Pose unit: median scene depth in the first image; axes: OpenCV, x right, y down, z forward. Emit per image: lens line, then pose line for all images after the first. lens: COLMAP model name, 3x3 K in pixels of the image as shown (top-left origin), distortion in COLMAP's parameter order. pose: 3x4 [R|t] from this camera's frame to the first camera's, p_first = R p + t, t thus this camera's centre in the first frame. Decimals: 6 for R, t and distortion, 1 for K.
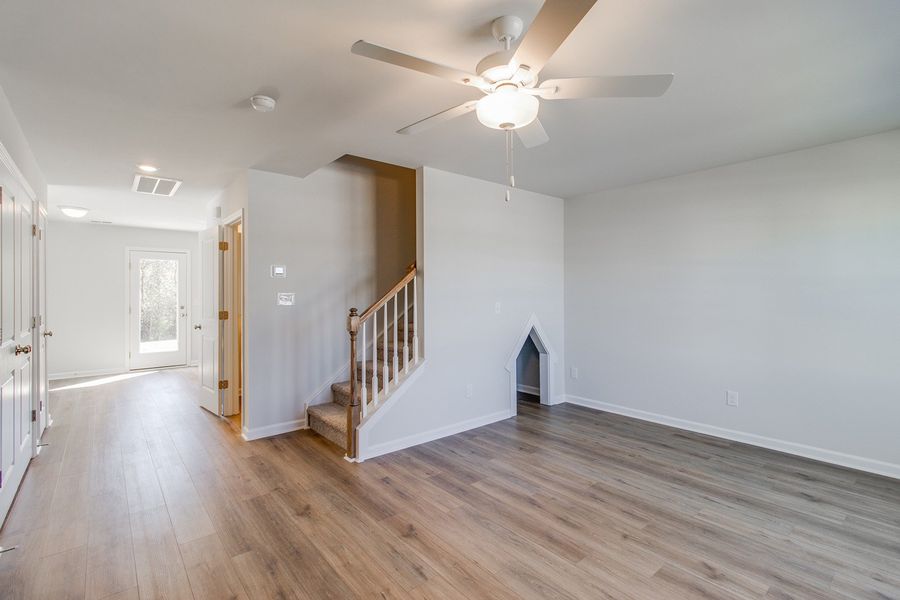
lens RADIAL K [[415.7, 0, 456.0], [0, 415.7, 293.8], [0, 0, 1]] dist [0.005307, -0.000780]
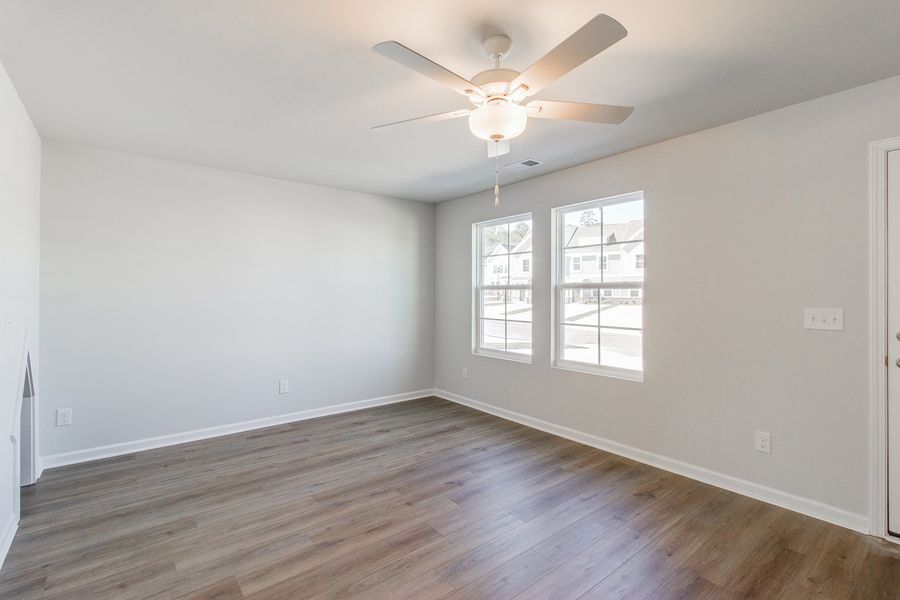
lens RADIAL K [[415.7, 0, 448.8], [0, 415.7, 299.6], [0, 0, 1]] dist [0.005307, -0.000780]
pose [[0.033079, -0.011094, 0.999391, -0.565867], [-0.001905, 0.999936, 0.011163, 0.001541], [-0.999451, -0.002273, 0.033055, 0.652746]]
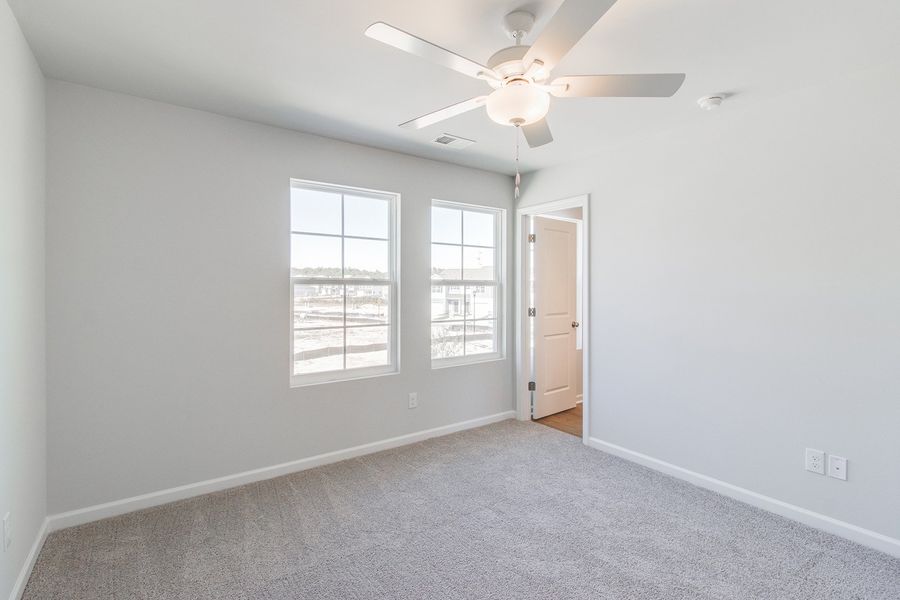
lens RADIAL K [[415.7, 0, 463.5], [0, 415.7, 296.7], [0, 0, 1]] dist [0.005307, -0.000780]
pose [[-0.997658, 0.005533, 0.068179, 0.640017], [0.006555, 0.999869, 0.014777, -0.002246], [-0.068088, 0.015190, -0.997564, 1.626976]]
